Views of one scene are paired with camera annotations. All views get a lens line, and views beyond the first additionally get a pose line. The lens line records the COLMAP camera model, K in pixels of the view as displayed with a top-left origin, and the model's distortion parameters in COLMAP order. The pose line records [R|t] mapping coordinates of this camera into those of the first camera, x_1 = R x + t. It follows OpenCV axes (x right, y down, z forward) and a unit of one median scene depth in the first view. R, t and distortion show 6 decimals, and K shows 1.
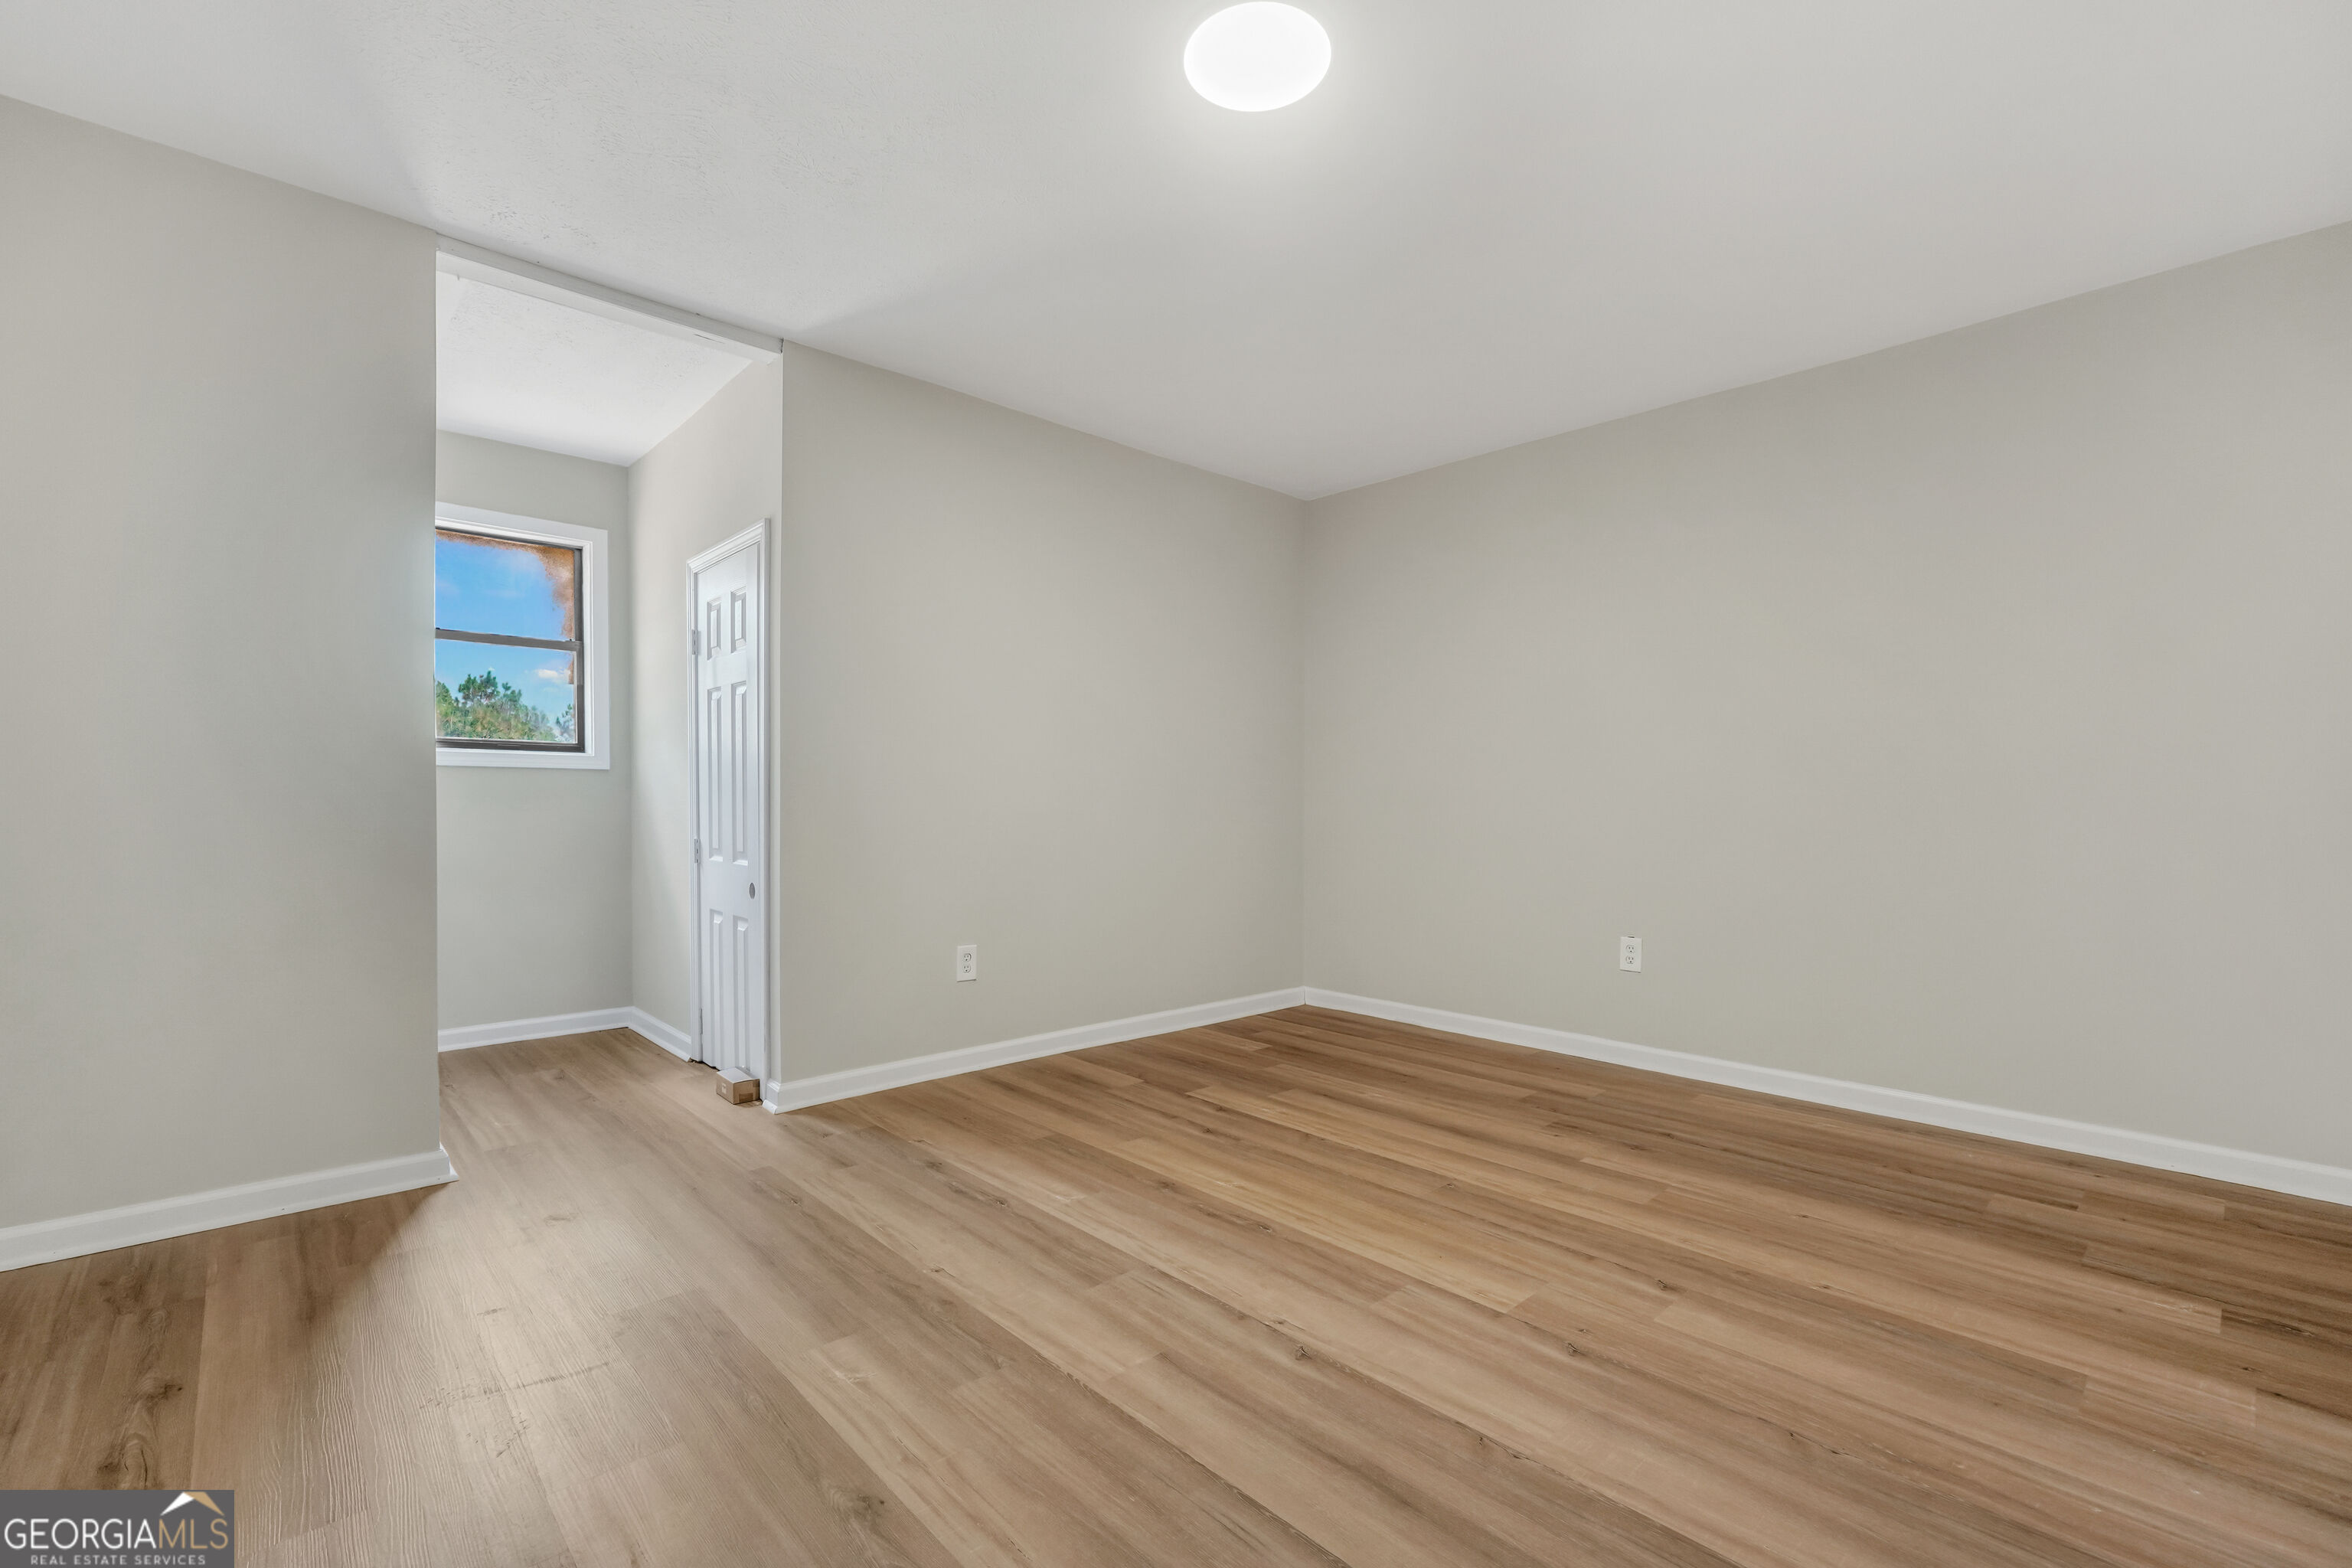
lens RADIAL K [[1009.8, 0, 1157.8], [0, 1009.8, 806.8], [0, 0, 1]] dist [-0.016733, 0.005555]
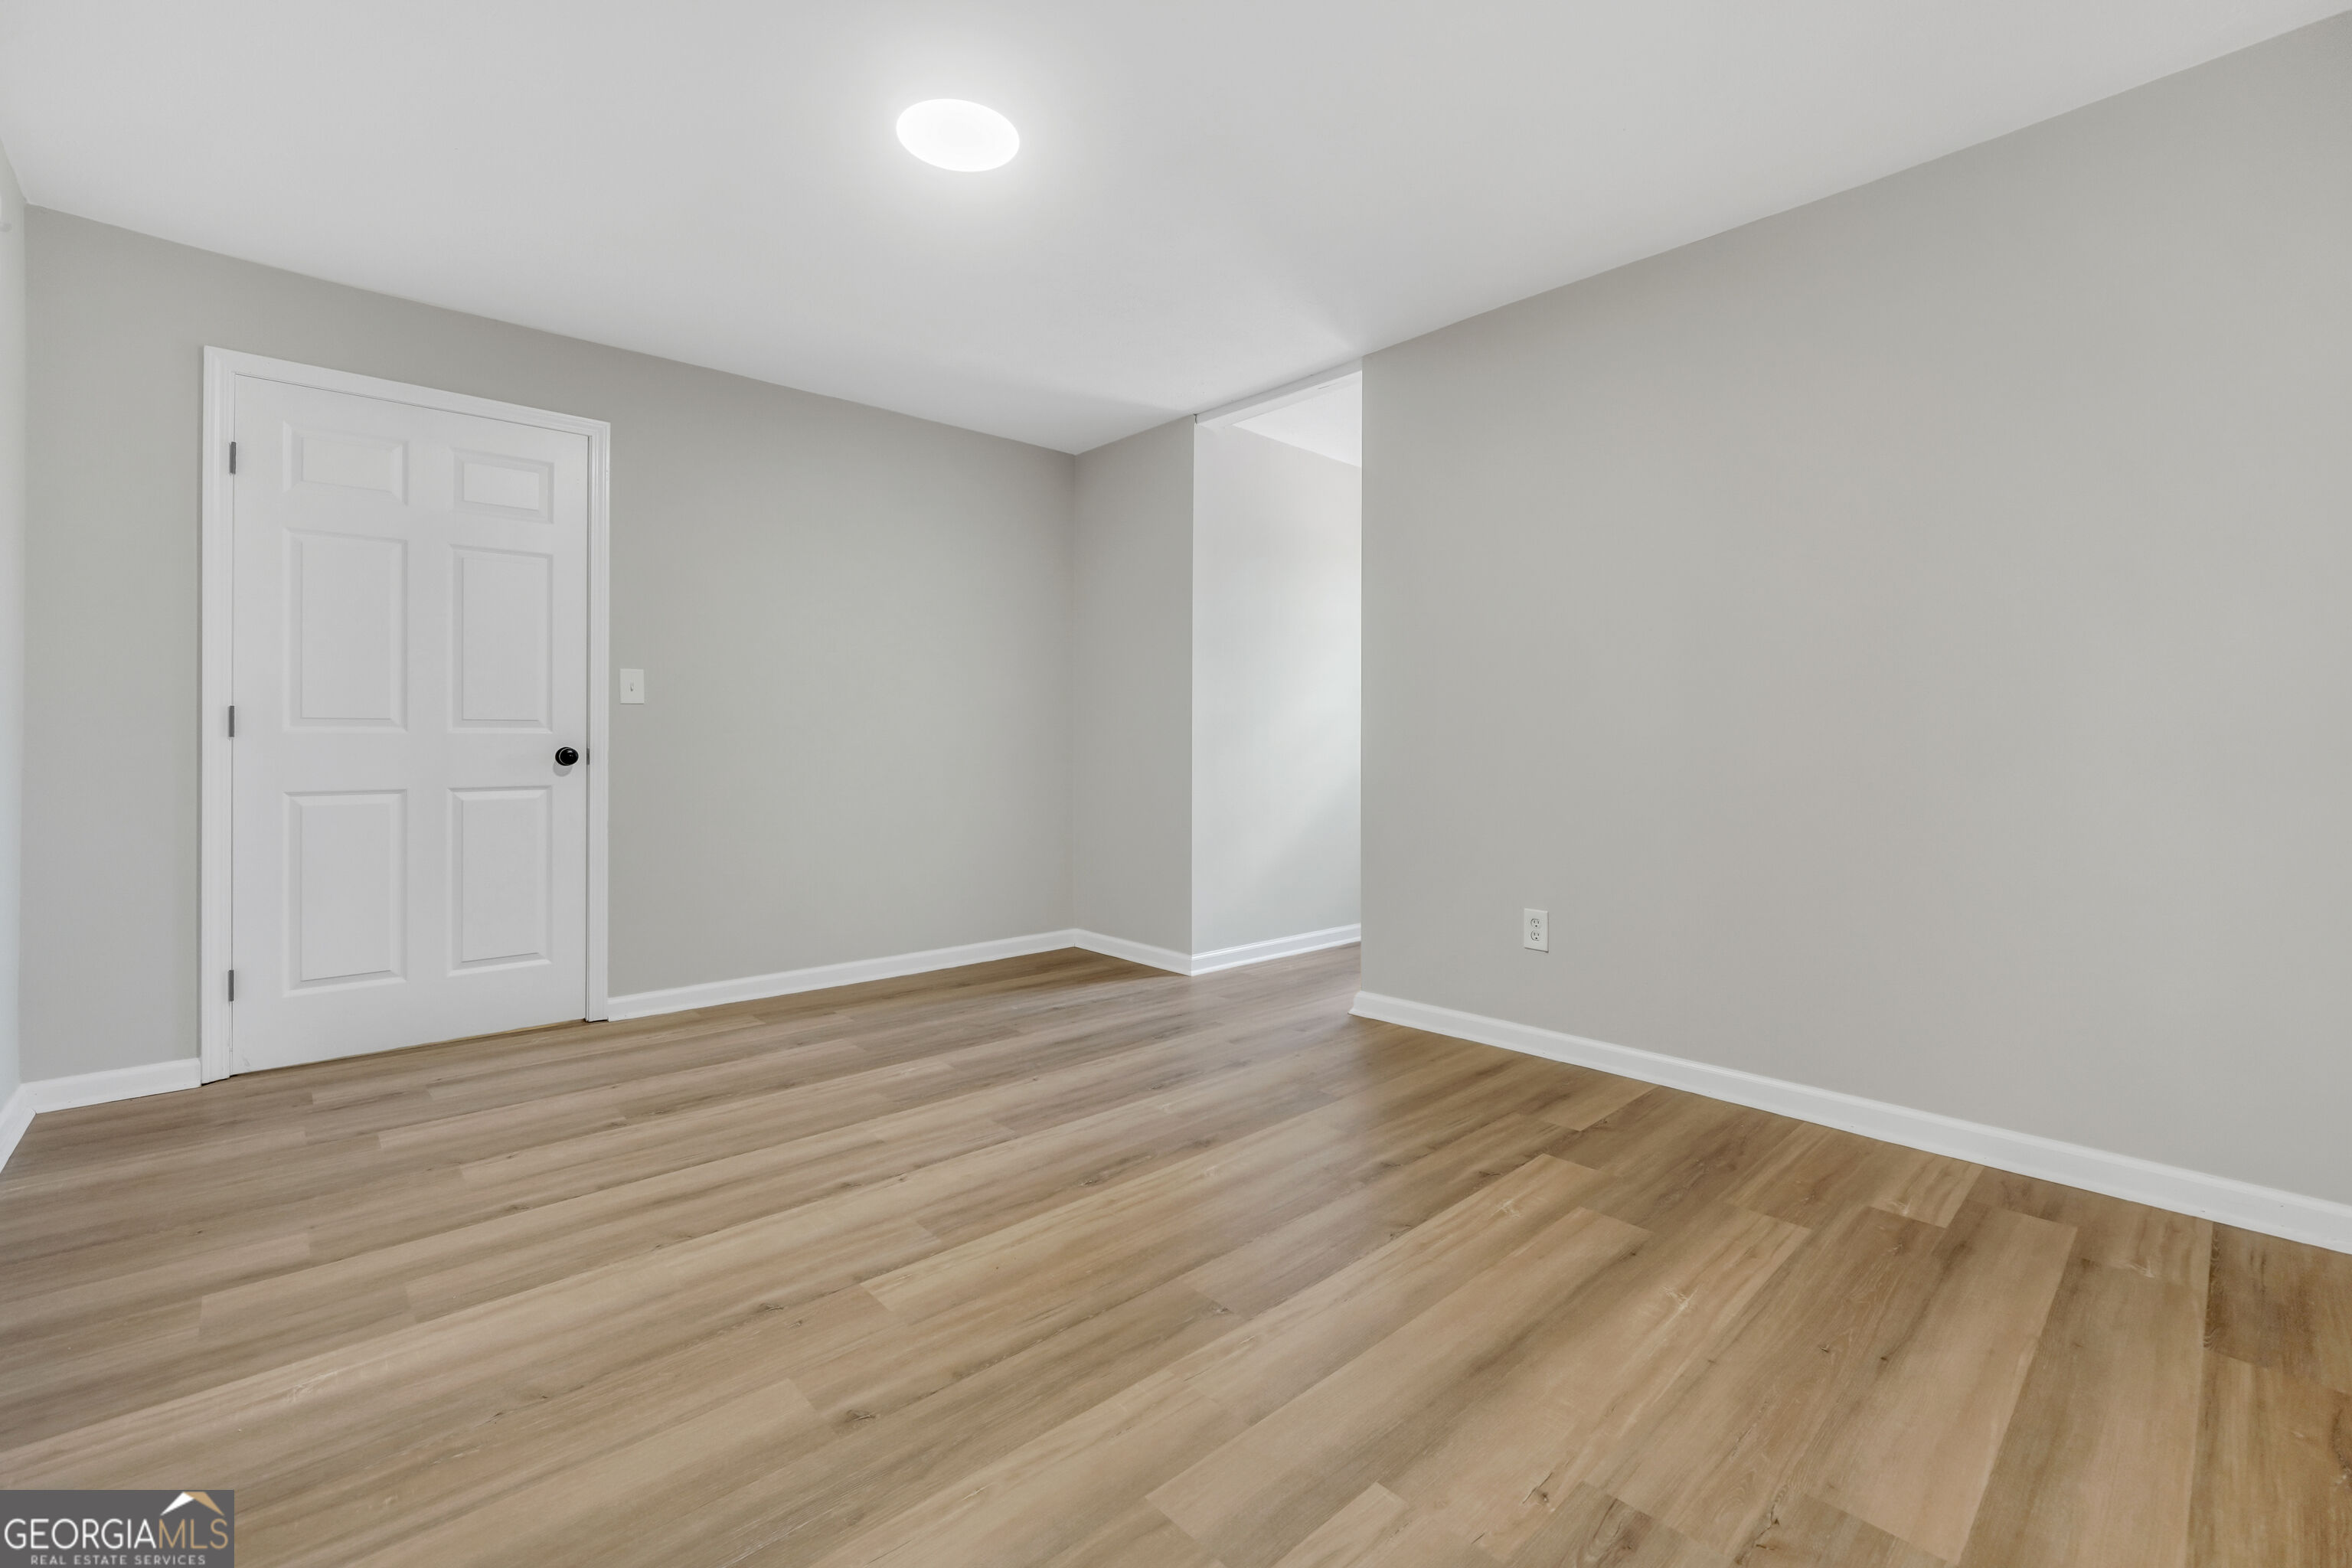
lens RADIAL K [[1009.8, 0, 1171.9], [0, 1009.8, 768.1], [0, 0, 1]] dist [-0.016733, 0.005555]
pose [[0.002526, 0.017348, -0.999846, 1.182331], [-0.006796, 0.999827, 0.017331, 0.003650], [0.999974, 0.006752, 0.002643, 1.191170]]
